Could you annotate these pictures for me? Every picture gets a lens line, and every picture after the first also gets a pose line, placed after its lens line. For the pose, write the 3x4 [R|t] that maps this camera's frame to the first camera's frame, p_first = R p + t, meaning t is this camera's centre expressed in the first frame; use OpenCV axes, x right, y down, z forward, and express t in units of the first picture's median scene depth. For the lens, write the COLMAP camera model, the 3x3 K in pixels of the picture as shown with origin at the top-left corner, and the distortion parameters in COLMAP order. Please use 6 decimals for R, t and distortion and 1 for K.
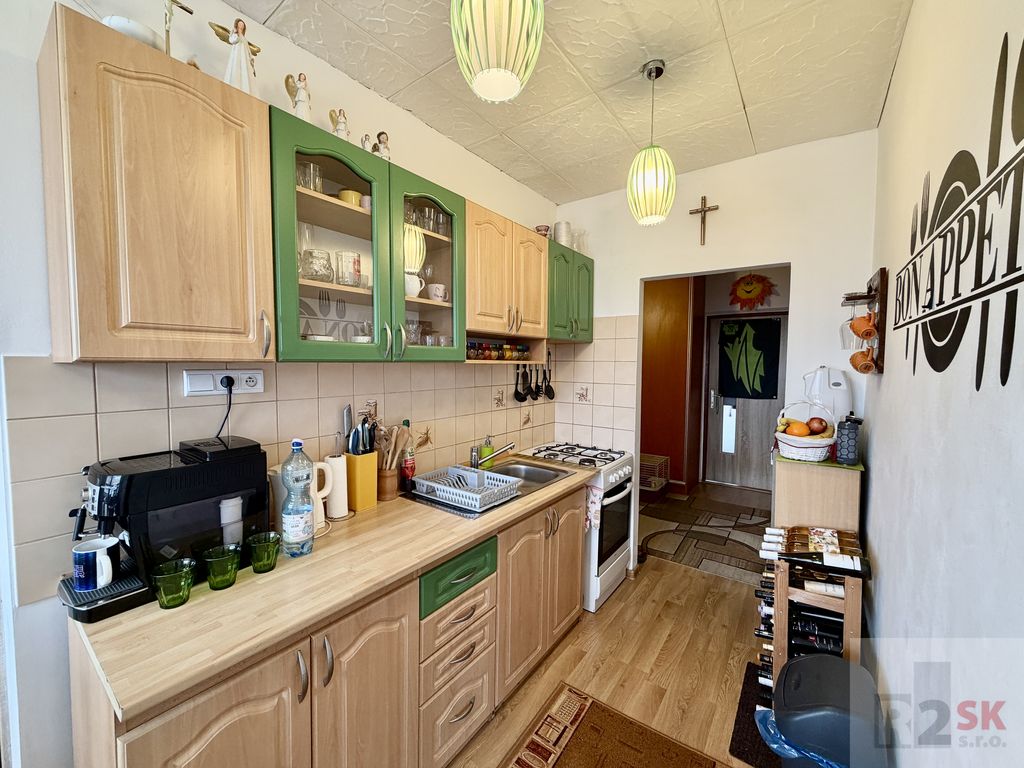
lens RADIAL K [[407.6, 0, 508.7], [0, 407.6, 380.7], [0, 0, 1]] dist [0.001454, 0.000441]
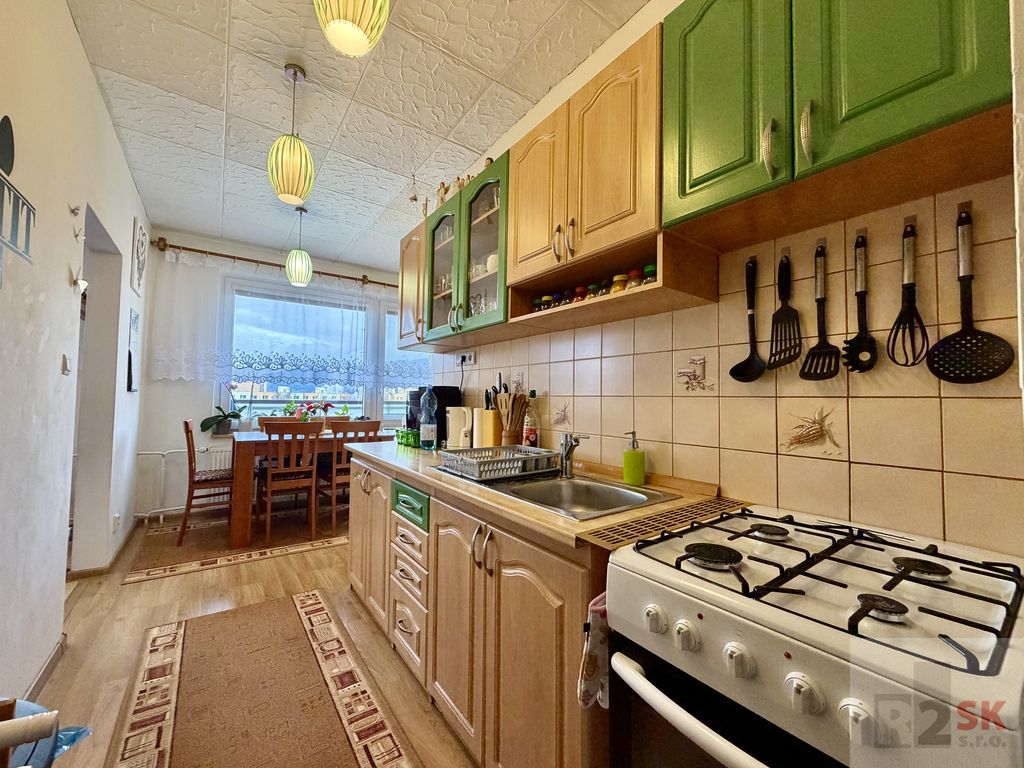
lens RADIAL K [[407.6, 0, 507.7], [0, 407.6, 386.0], [0, 0, 1]] dist [0.001454, 0.000441]
pose [[-0.310493, -0.045302, -0.949495, 0.717115], [-0.061493, 0.997729, -0.027495, 0.117365], [0.948585, 0.049850, -0.312574, 1.250952]]
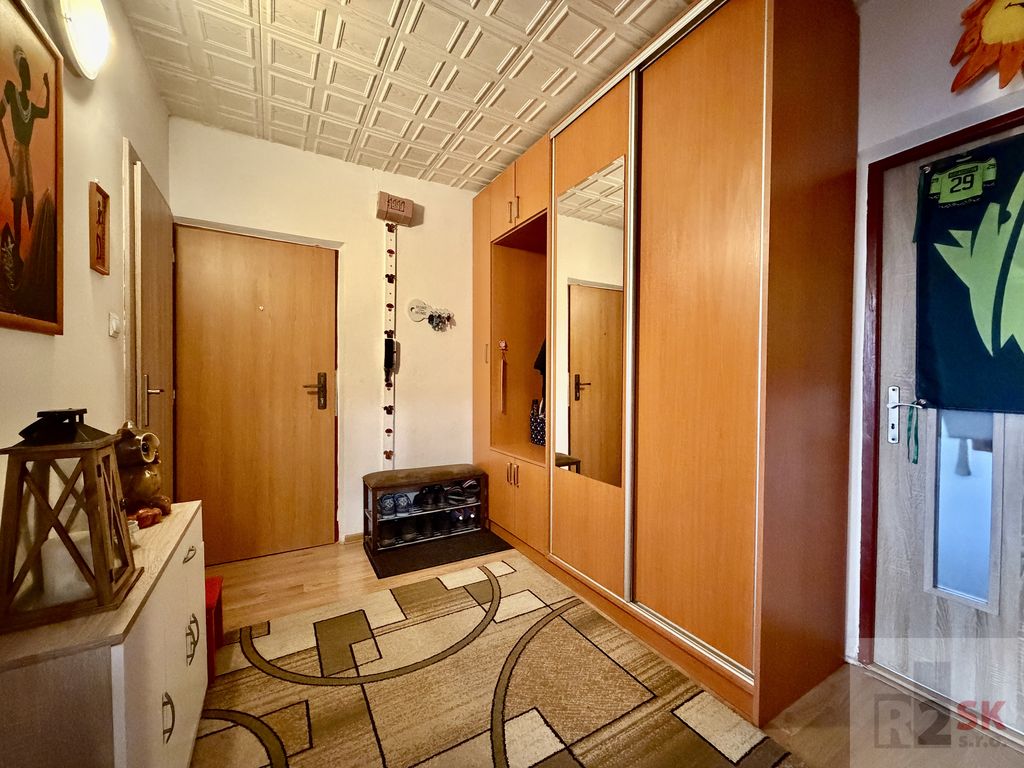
lens RADIAL K [[407.6, 0, 508.8], [0, 407.6, 381.7], [0, 0, 1]] dist [0.001454, 0.000441]
pose [[0.915537, 0.001234, -0.402231, 0.360029], [-0.015448, 0.999365, -0.032097, 0.034640], [0.401936, 0.035599, 0.914976, 0.596370]]
